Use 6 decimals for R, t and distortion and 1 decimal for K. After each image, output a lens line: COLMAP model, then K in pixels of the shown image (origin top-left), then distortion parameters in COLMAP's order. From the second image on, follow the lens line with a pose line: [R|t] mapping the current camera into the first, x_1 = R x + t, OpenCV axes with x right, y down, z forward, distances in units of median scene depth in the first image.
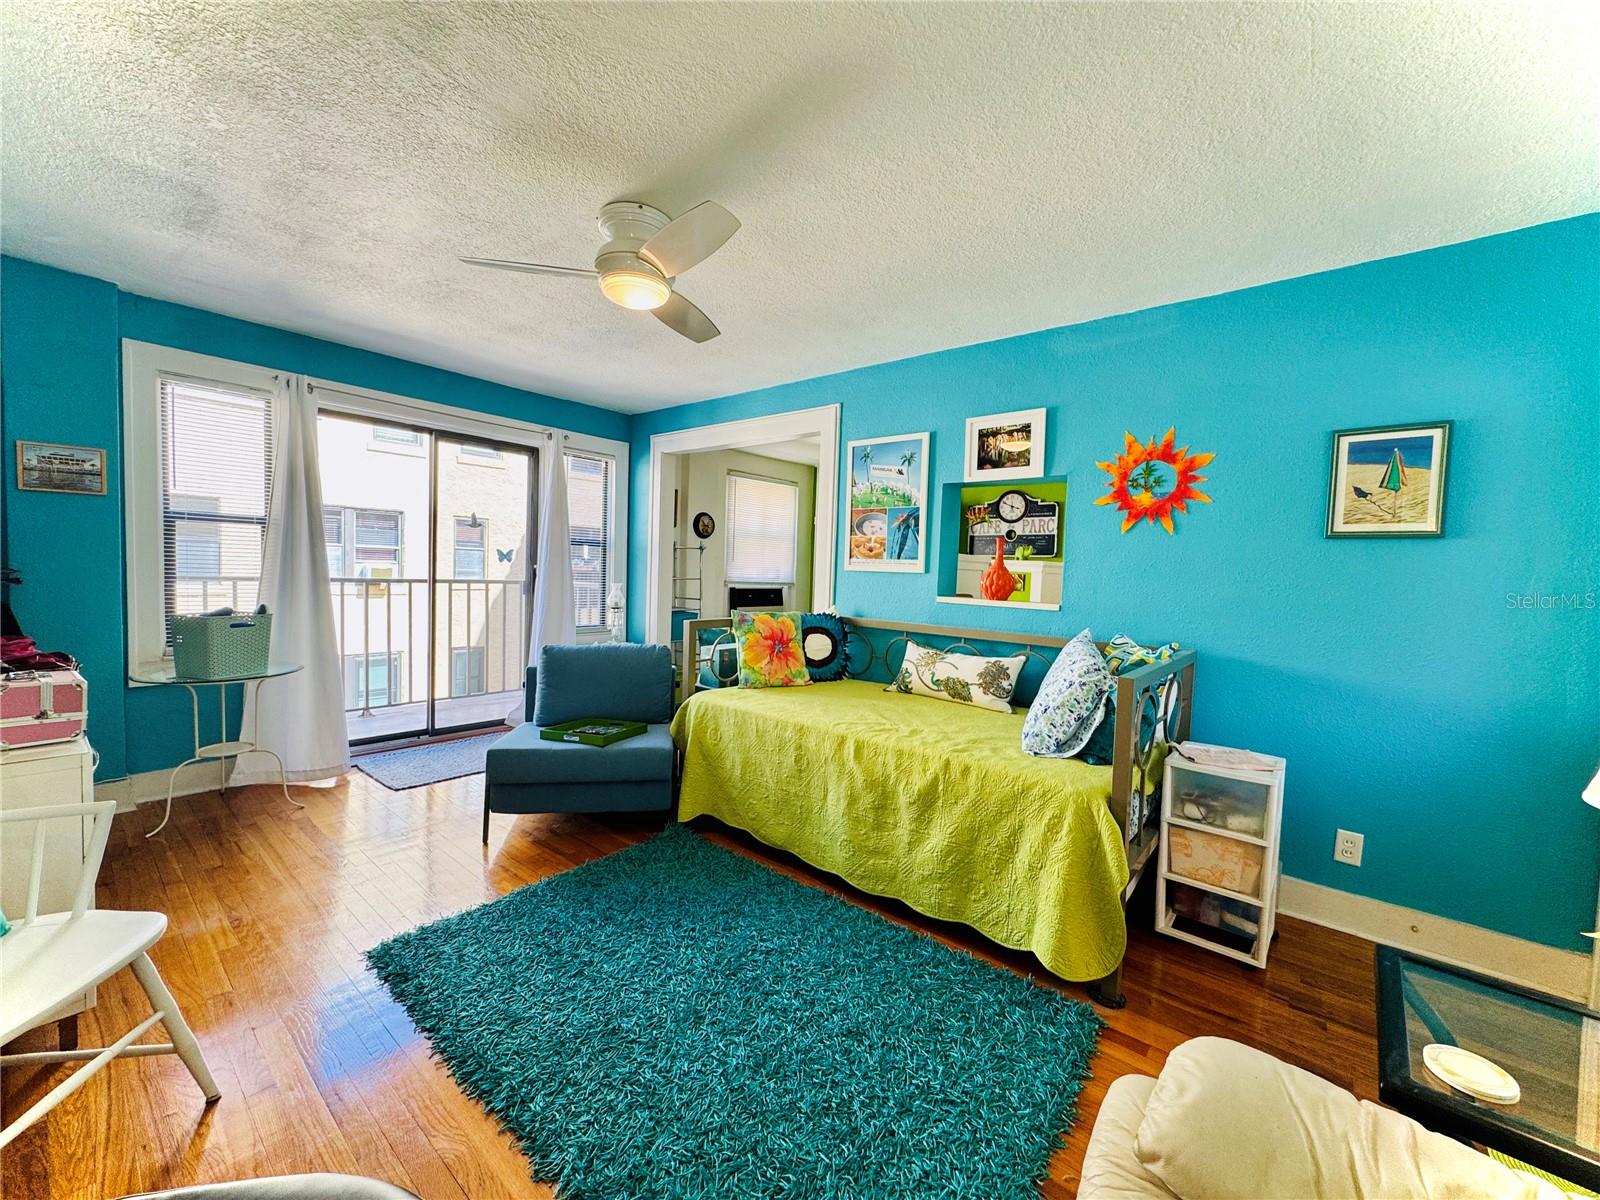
lens RADIAL K [[643.3, 0, 800.4], [0, 643.3, 600.8], [0, 0, 1]] dist [-0.001384, -0.000568]
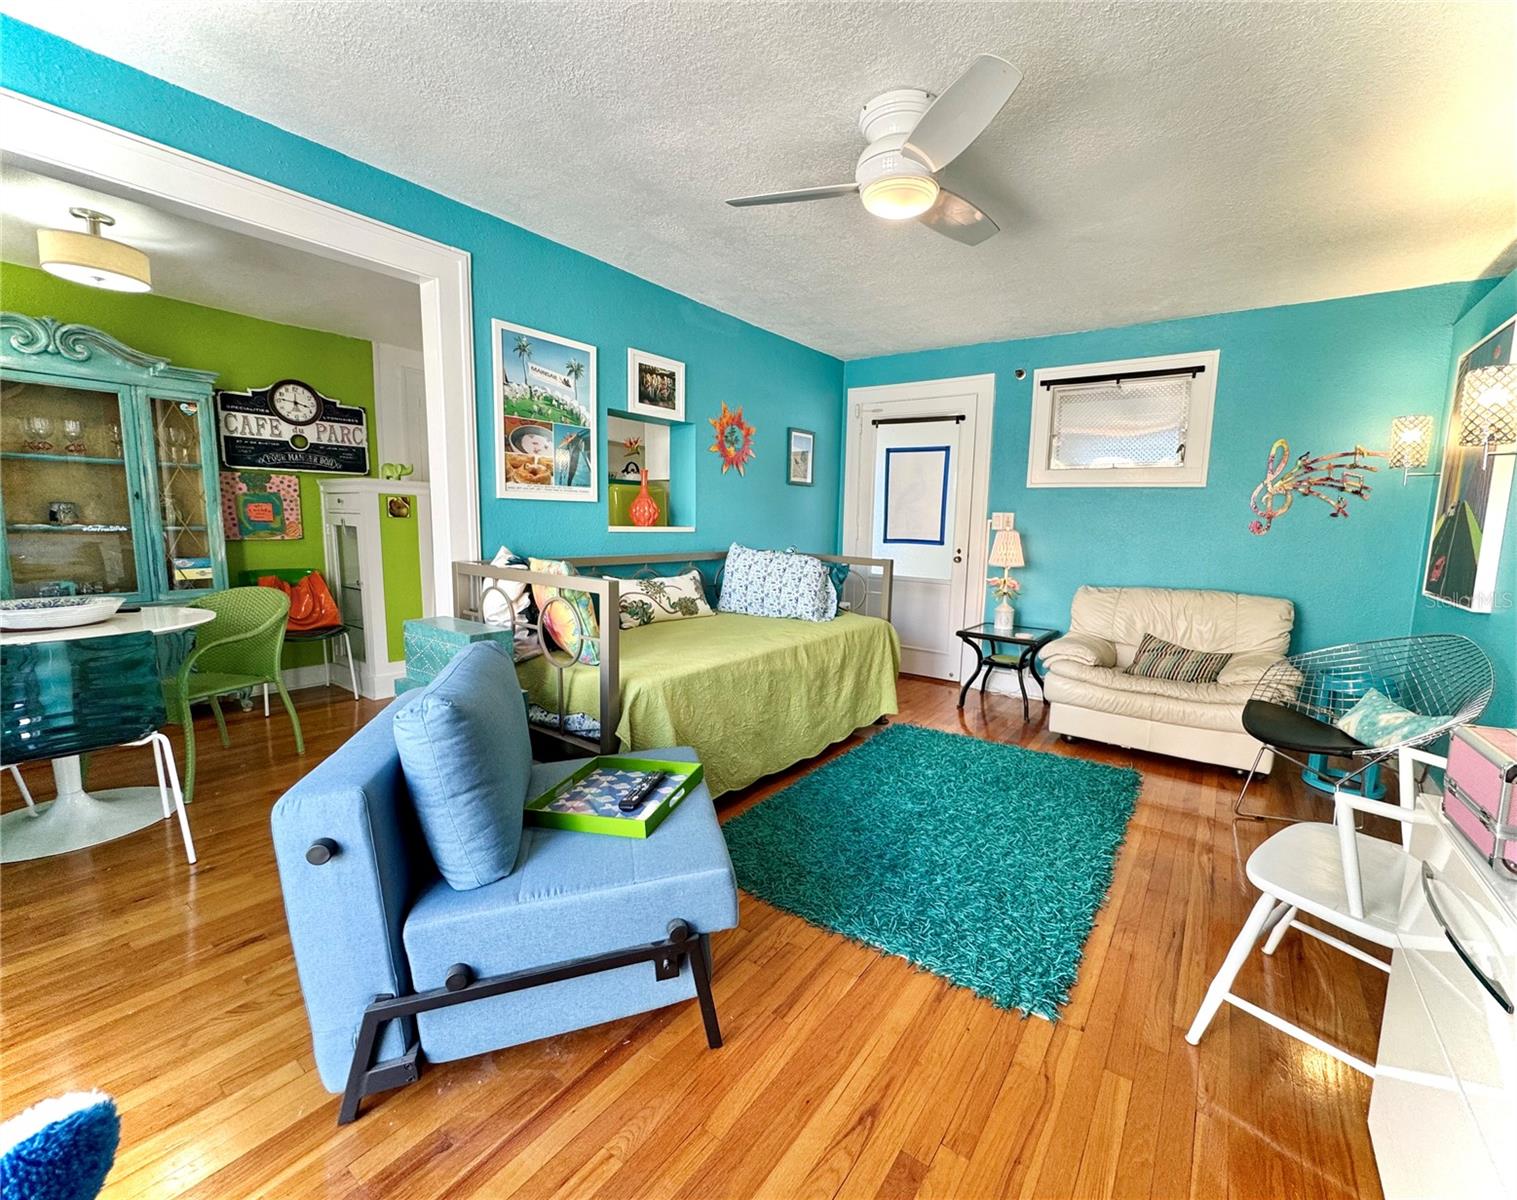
lens RADIAL K [[641.5, 0, 801.2], [0, 641.5, 601.0], [0, 0, 1]] dist [-0.000794, 0.001839]
pose [[-0.098567, -0.164867, 0.981378, -0.851930], [0.024094, 0.985496, 0.167979, -0.055368], [-0.994839, 0.040202, -0.093165, 0.870716]]
